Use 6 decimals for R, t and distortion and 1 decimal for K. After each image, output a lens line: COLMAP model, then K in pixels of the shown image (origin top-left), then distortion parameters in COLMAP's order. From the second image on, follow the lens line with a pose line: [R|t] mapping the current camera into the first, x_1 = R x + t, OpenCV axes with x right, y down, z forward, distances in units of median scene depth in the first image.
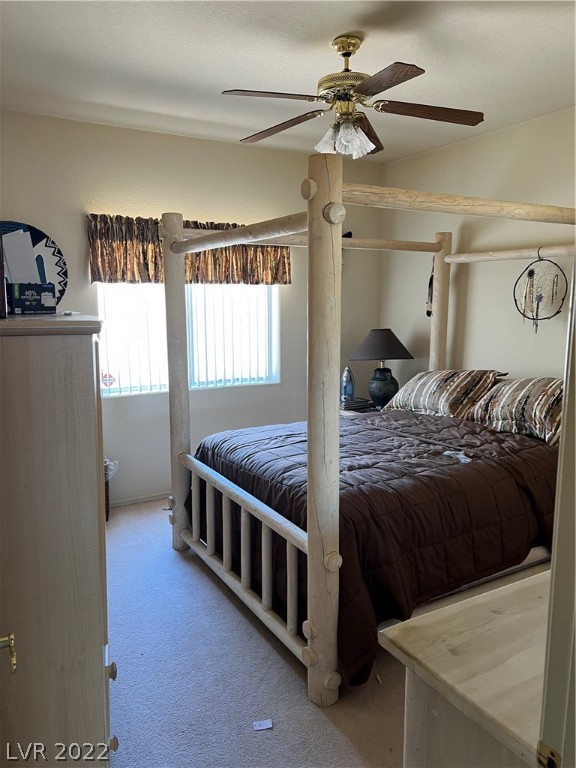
lens RADIAL K [[581.9, 0, 286.0], [0, 581.9, 383.5], [0, 0, 1]] dist [0.042875, -0.040713]
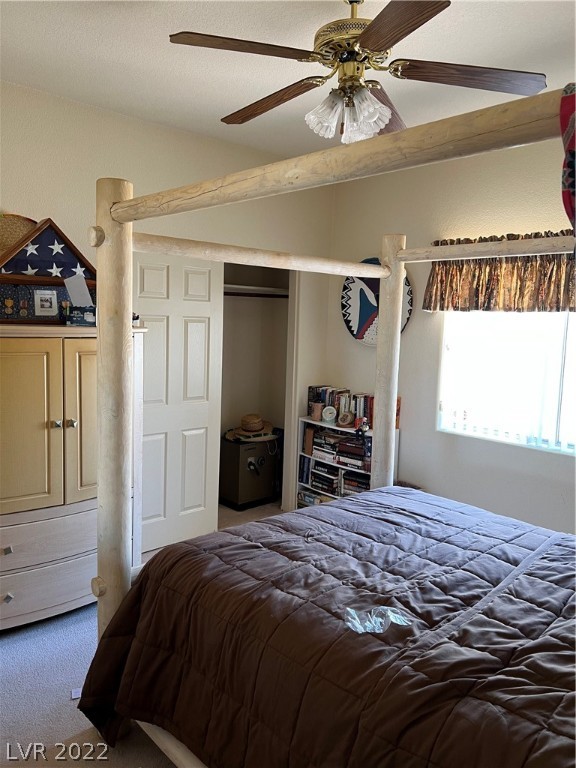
lens RADIAL K [[581.9, 0, 286.1], [0, 581.9, 383.3], [0, 0, 1]] dist [0.042875, -0.040713]
pose [[0.219690, 0.137877, -0.965778, 0.836818], [-0.183333, 0.978160, 0.097941, -0.148985], [0.958188, 0.155543, 0.240169, 0.783358]]
